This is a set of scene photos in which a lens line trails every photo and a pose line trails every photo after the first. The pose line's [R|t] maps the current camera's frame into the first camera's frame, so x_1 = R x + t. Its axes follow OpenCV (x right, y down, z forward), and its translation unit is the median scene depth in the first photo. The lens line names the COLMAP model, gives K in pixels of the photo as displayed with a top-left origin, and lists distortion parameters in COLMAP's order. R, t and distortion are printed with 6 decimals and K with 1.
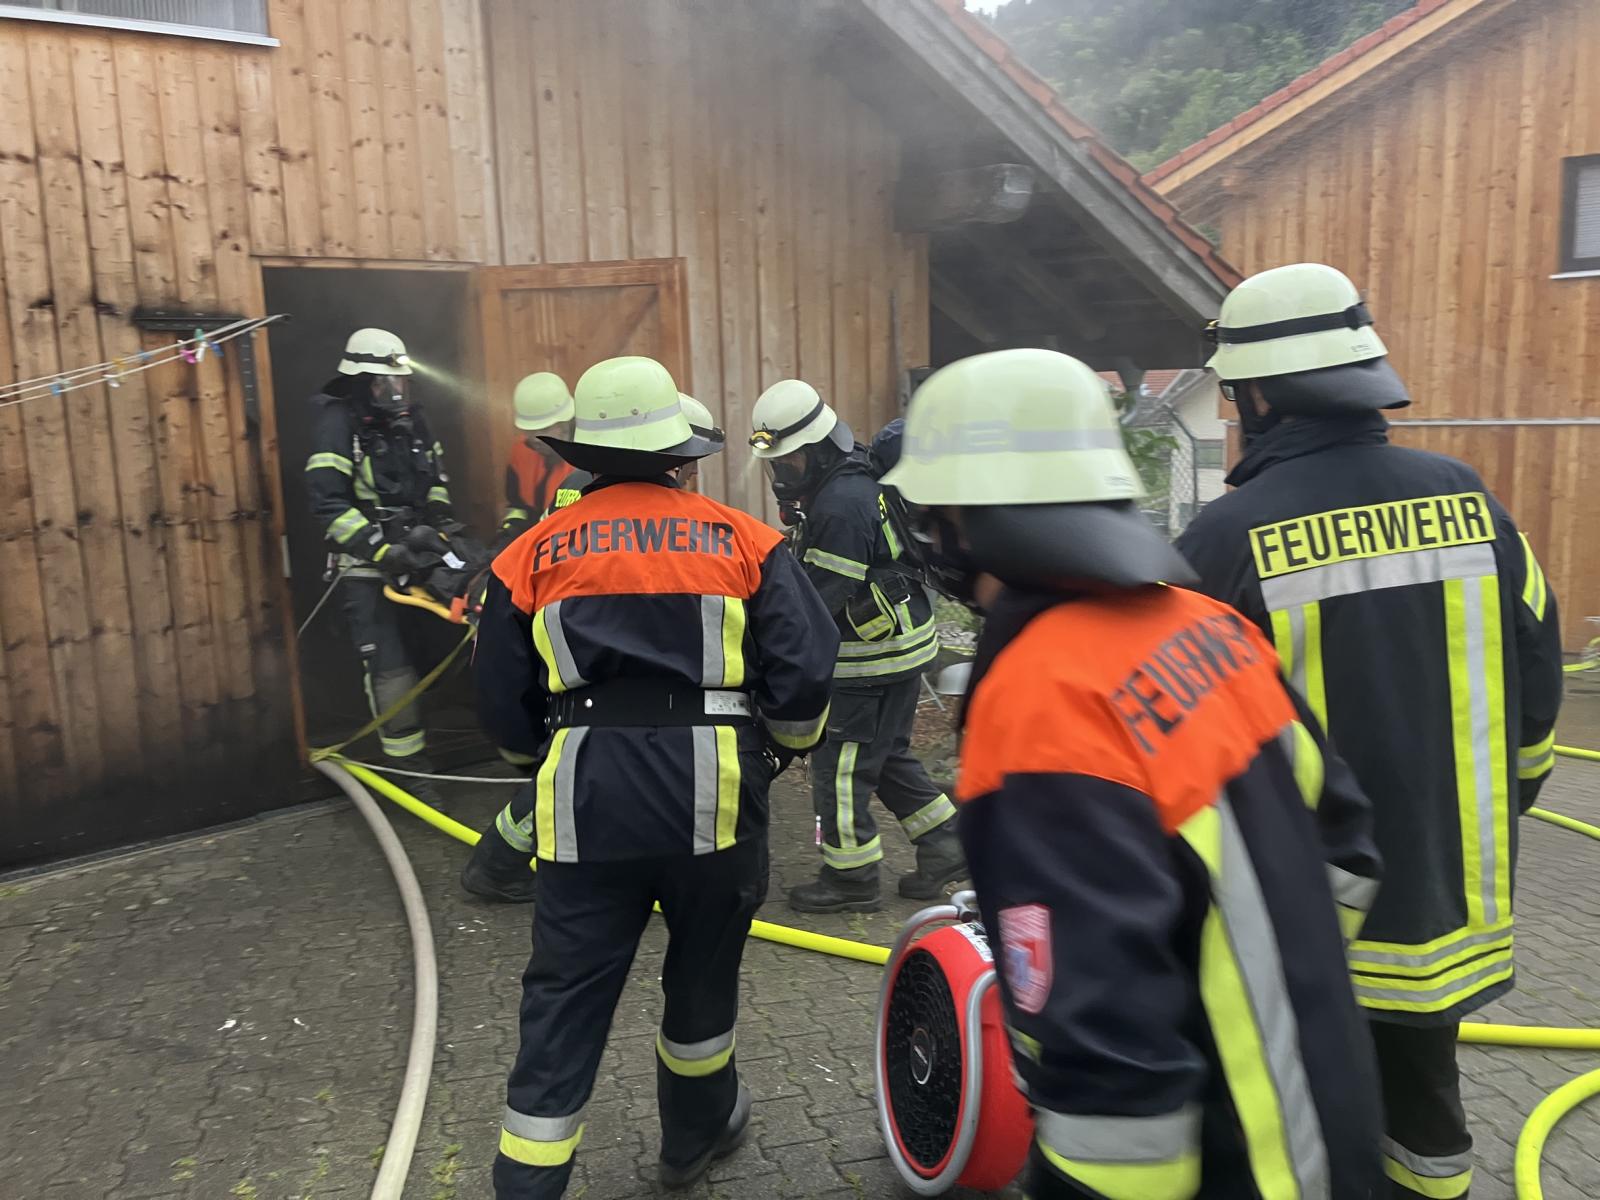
lens RADIAL K [[1308.5, 0, 810.4], [0, 1308.5, 586.1], [0, 0, 1]] dist [0.022810, -0.019922]
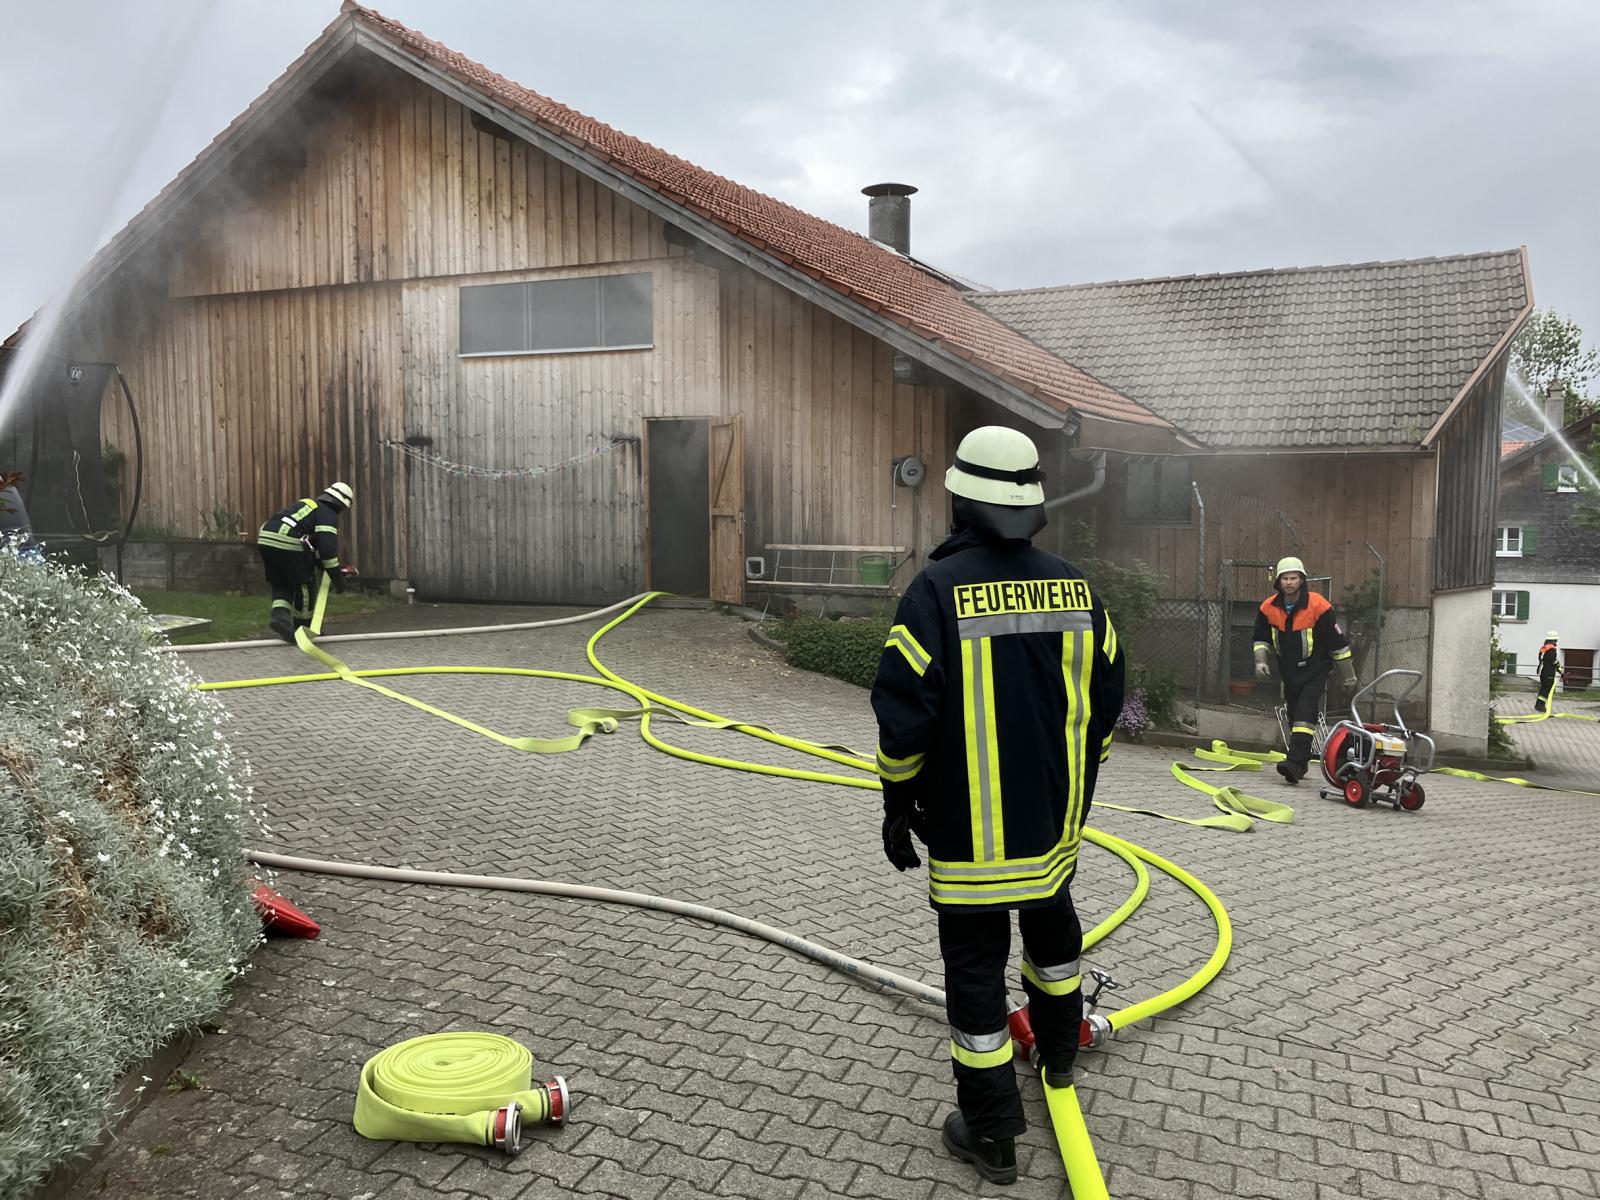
lens RADIAL K [[1308.5, 0, 796.1], [0, 1308.5, 593.3], [0, 0, 1]] dist [0.022810, -0.019922]
pose [[0.463411, 0.099780, -0.880508, 2.199479], [-0.152199, 0.987837, 0.031840, -0.005093], [0.872975, 0.119257, 0.472961, -0.044950]]
